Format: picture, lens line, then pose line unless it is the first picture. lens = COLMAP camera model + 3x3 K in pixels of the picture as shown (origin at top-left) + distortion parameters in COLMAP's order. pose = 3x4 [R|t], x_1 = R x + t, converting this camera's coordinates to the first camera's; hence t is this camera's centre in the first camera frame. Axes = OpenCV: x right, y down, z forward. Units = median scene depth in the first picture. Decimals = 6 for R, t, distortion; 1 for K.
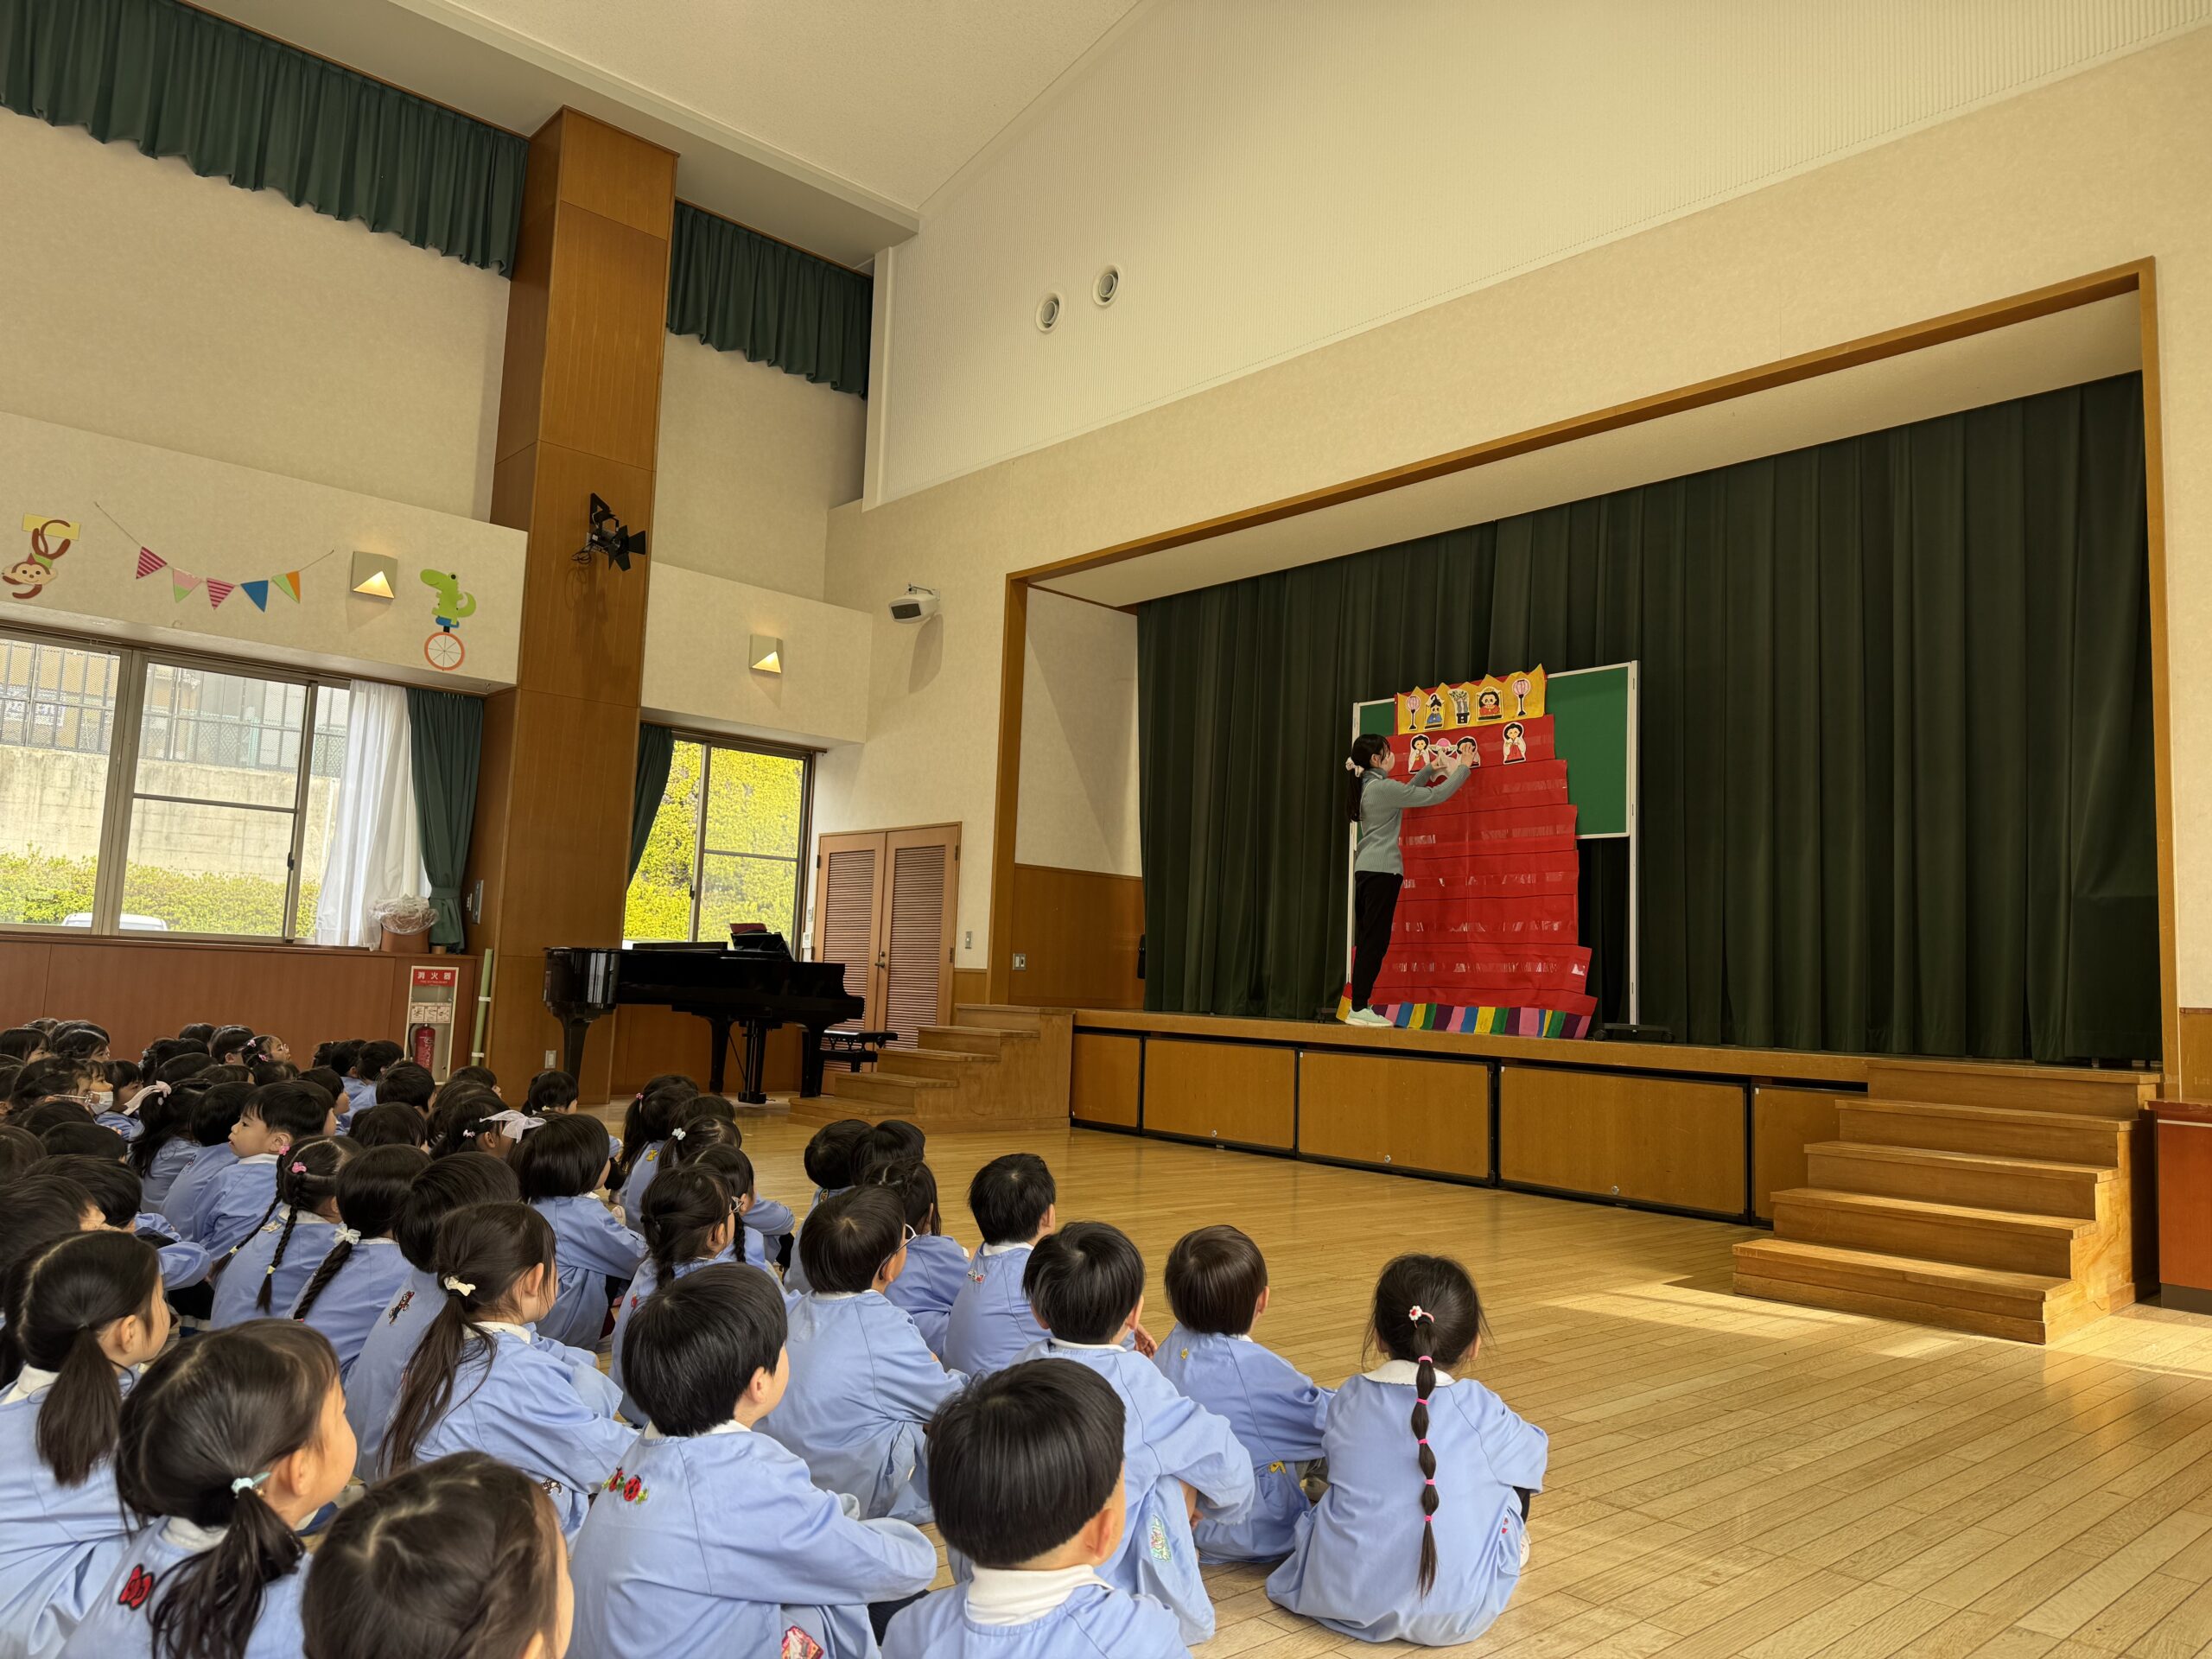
lens RADIAL K [[1547.7, 0, 1106.0], [0, 1547.7, 829.5], [0, 0, 1]] dist [0.079823, -0.108477]
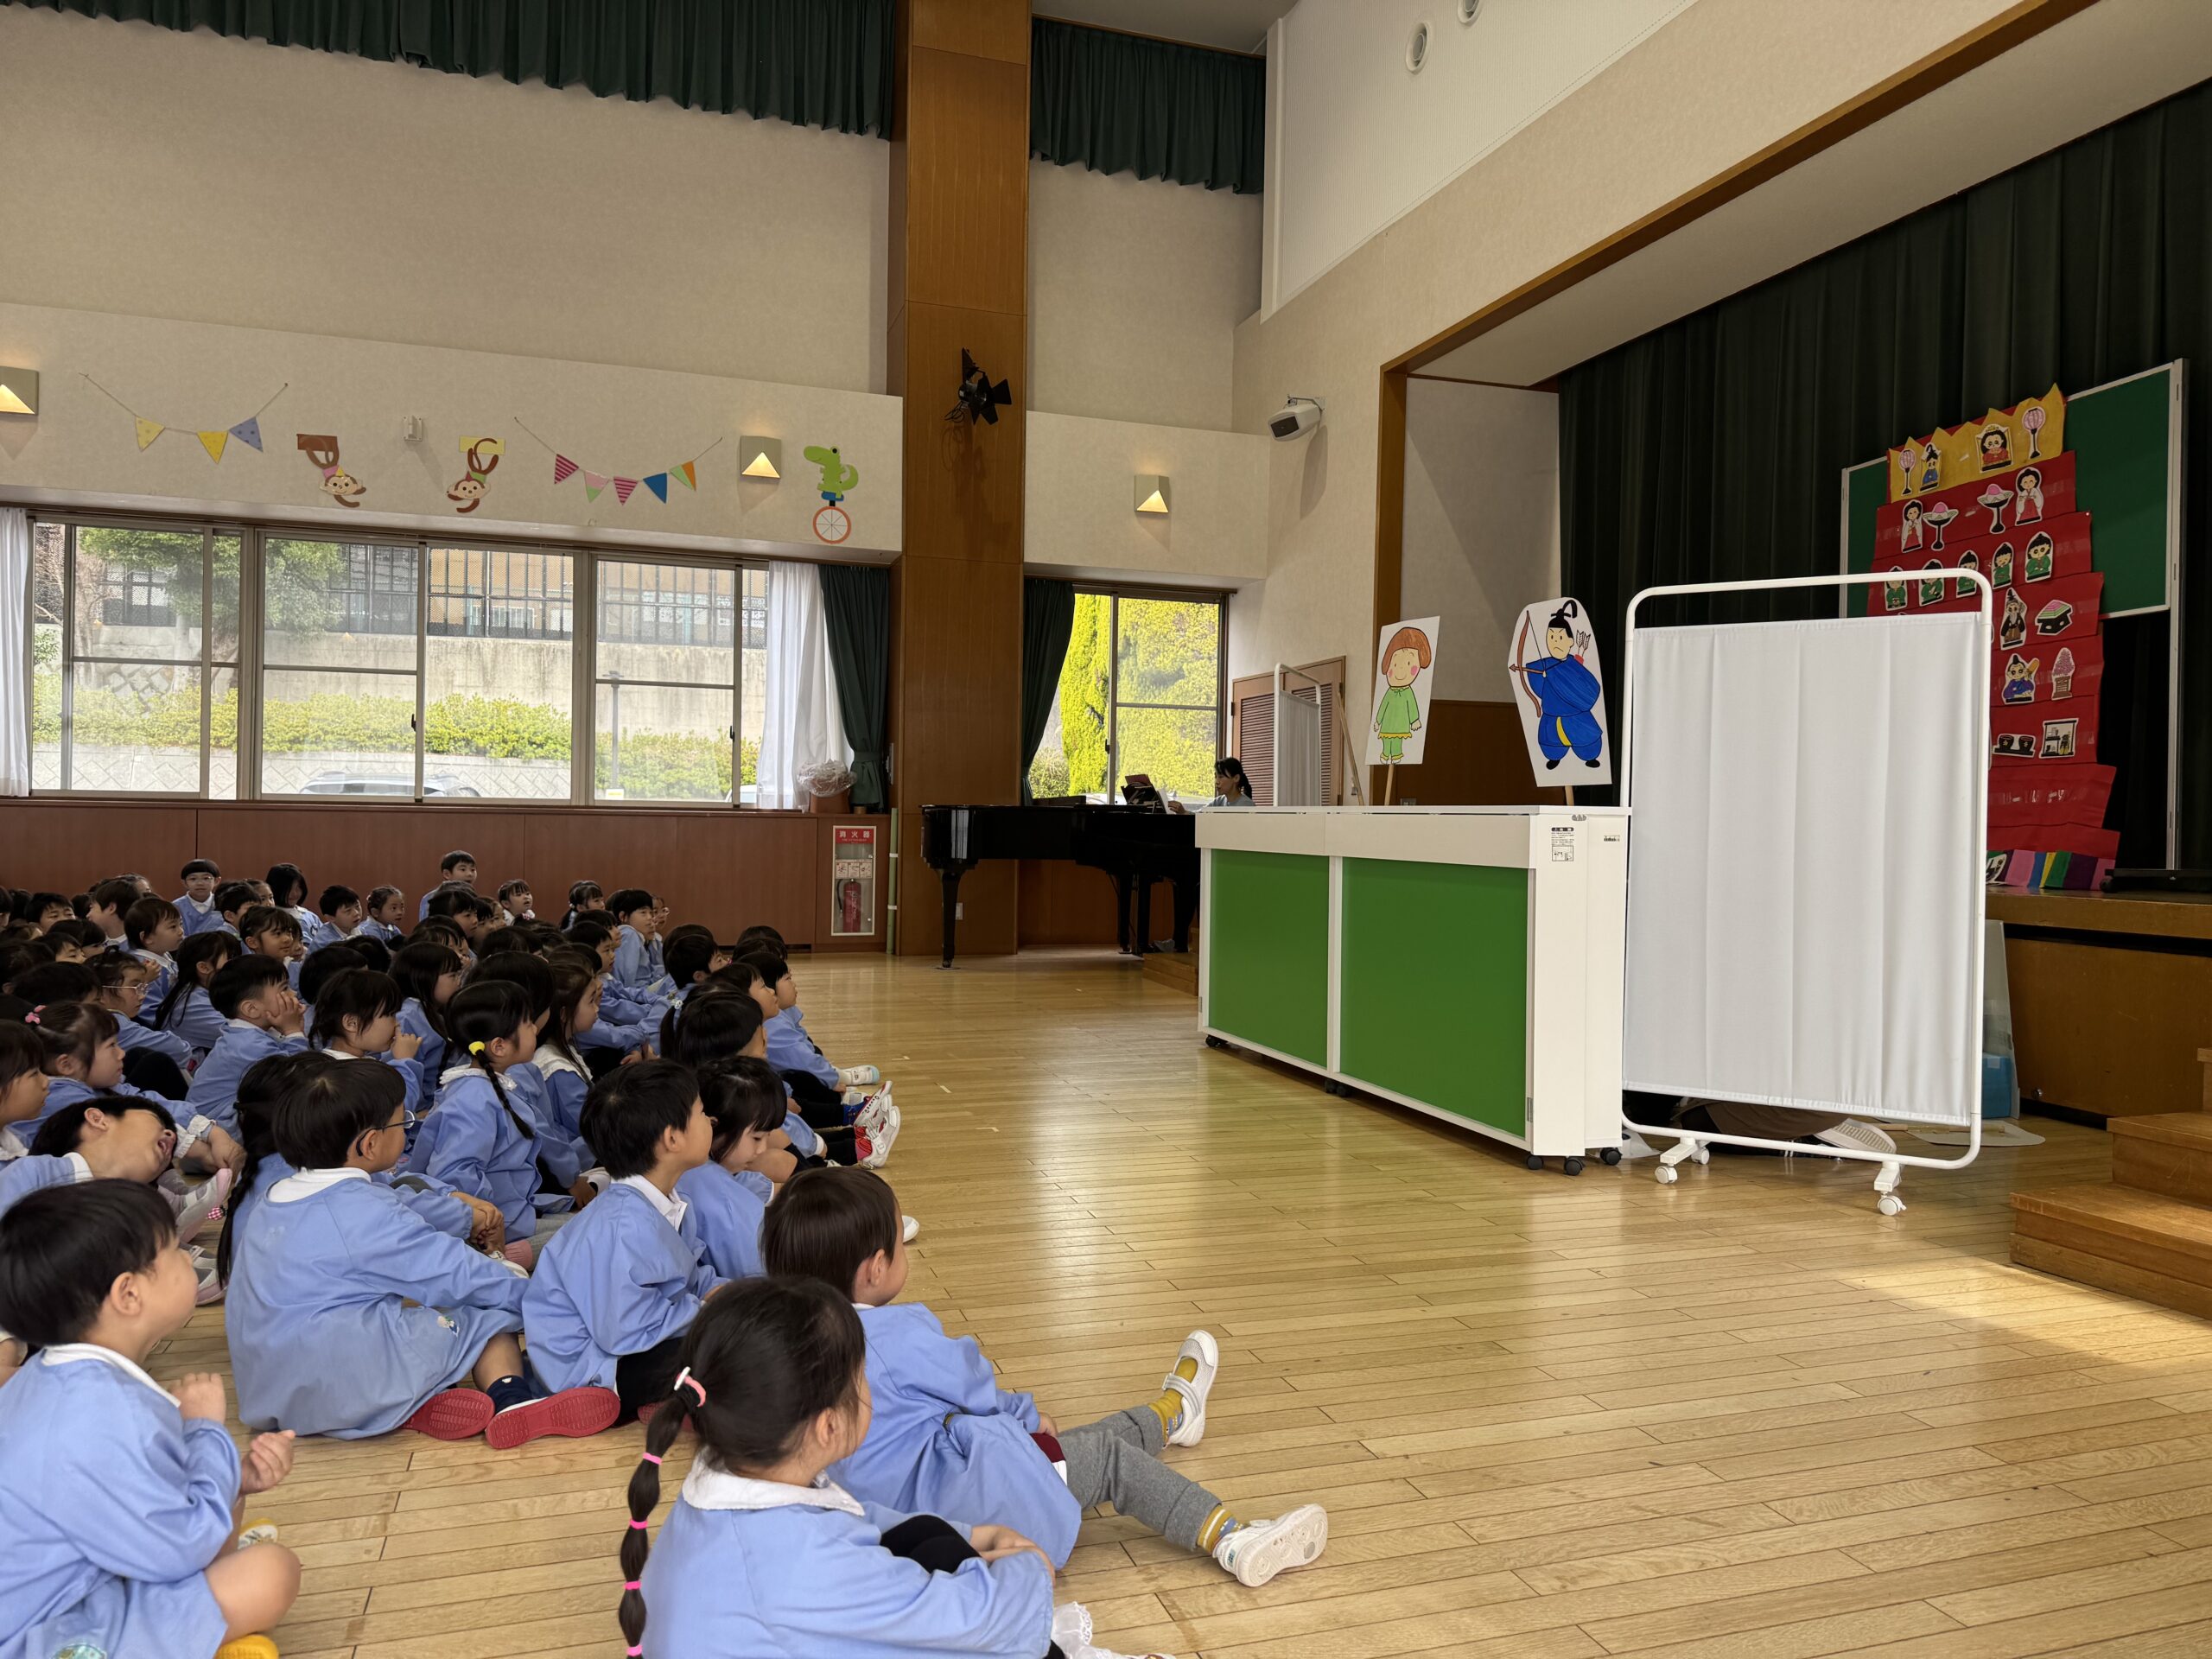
lens RADIAL K [[1526.3, 0, 1106.0], [0, 1526.3, 829.5], [0, 0, 1]] dist [0.130701, -0.226917]
pose [[0.907760, -0.021601, -0.418932, 0.158817], [0.061621, 0.994706, 0.082234, 0.014106], [0.414938, -0.100463, 0.904286, 0.121712]]
